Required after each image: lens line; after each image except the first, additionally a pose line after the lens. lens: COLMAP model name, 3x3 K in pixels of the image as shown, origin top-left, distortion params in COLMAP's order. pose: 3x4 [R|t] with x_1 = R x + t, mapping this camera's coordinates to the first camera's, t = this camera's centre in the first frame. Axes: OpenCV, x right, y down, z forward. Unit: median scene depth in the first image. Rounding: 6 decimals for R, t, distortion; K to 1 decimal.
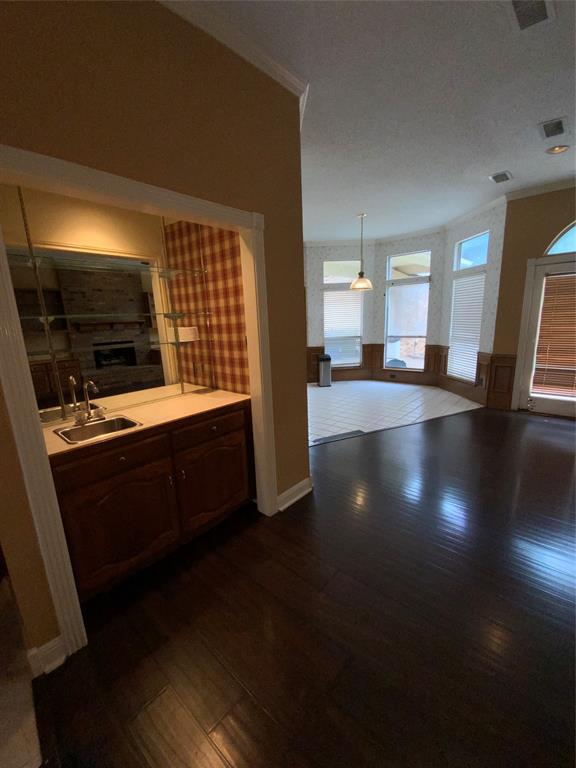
lens RADIAL K [[313.9, 0, 288.0], [0, 313.9, 384.0], [0, 0, 1]] dist [0.017399, -0.000027]
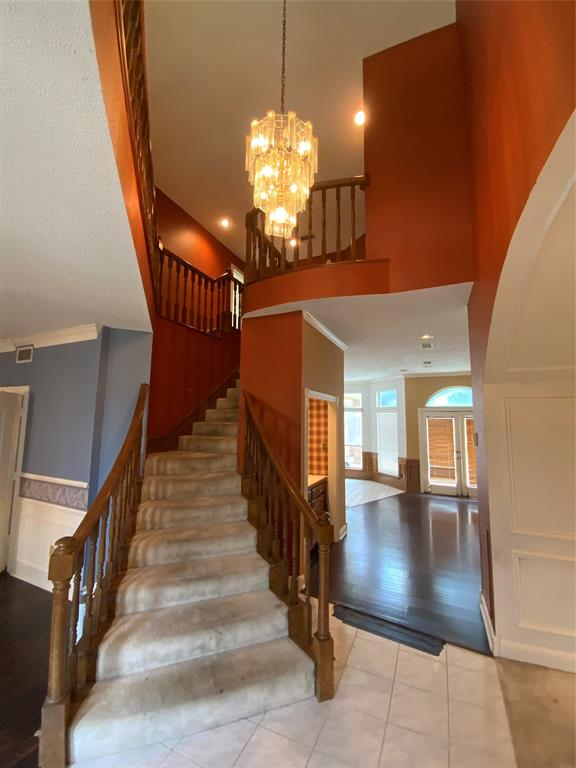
lens RADIAL K [[310.5, 0, 288.0], [0, 310.5, 384.0], [0, 0, 1]] dist [0.022769, -0.019881]
pose [[0.947997, 0.092385, 0.304577, -0.525009], [0.010303, 0.947538, -0.319477, 0.056204], [-0.318114, 0.306001, 0.897311, -0.437377]]
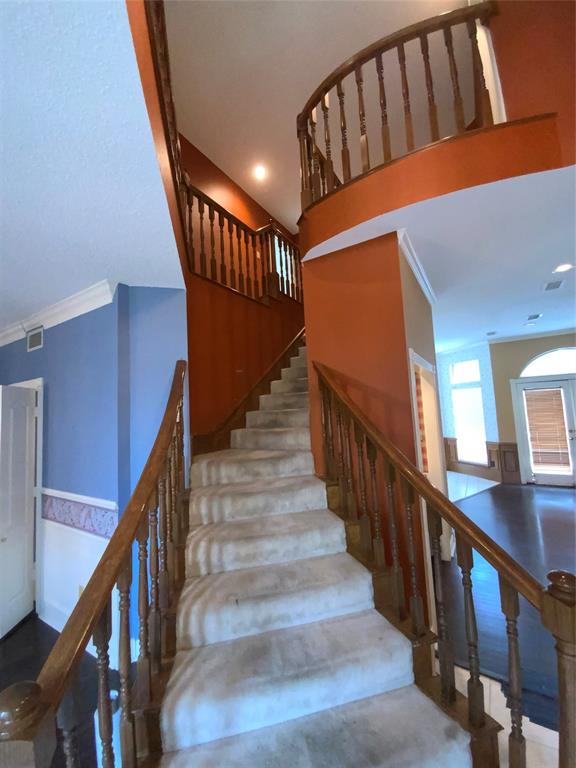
lens RADIAL K [[310.5, 0, 288.0], [0, 310.5, 384.0], [0, 0, 1]] dist [0.022769, -0.019881]
pose [[0.981091, 0.011037, 0.193234, -0.544831], [0.047202, 0.954585, -0.294176, 0.019056], [-0.187705, 0.297734, 0.936013, -0.187366]]
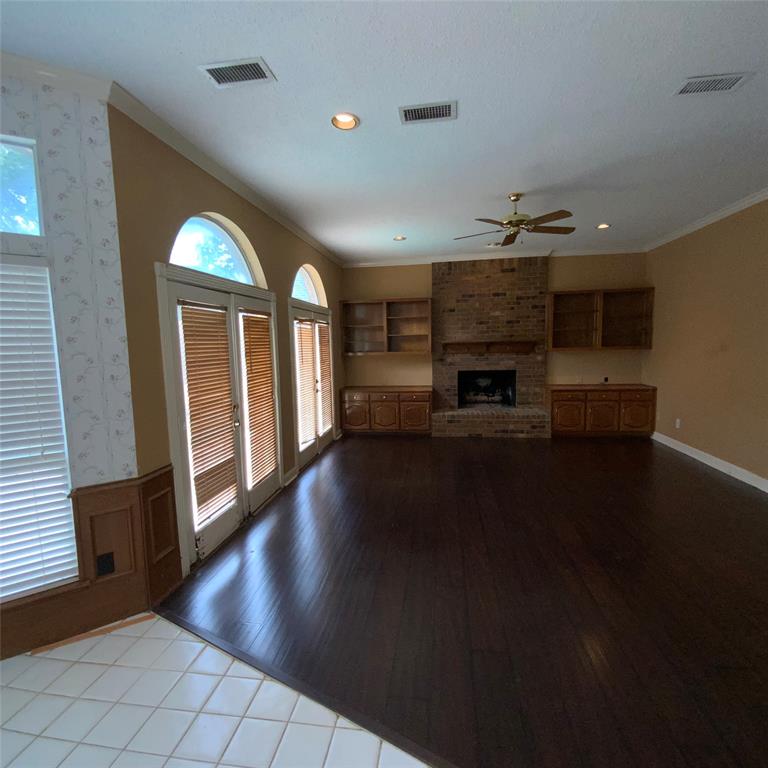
lens RADIAL K [[415.2, 0, 384.0], [0, 415.2, 384.0], [0, 0, 1]] dist [0.000259, 0.000026]
pose [[-0.563994, -0.027666, 0.825315, 0.056300], [0.215036, 0.960037, 0.179131, -0.242099], [-0.797289, 0.278501, -0.535506, 1.036308]]
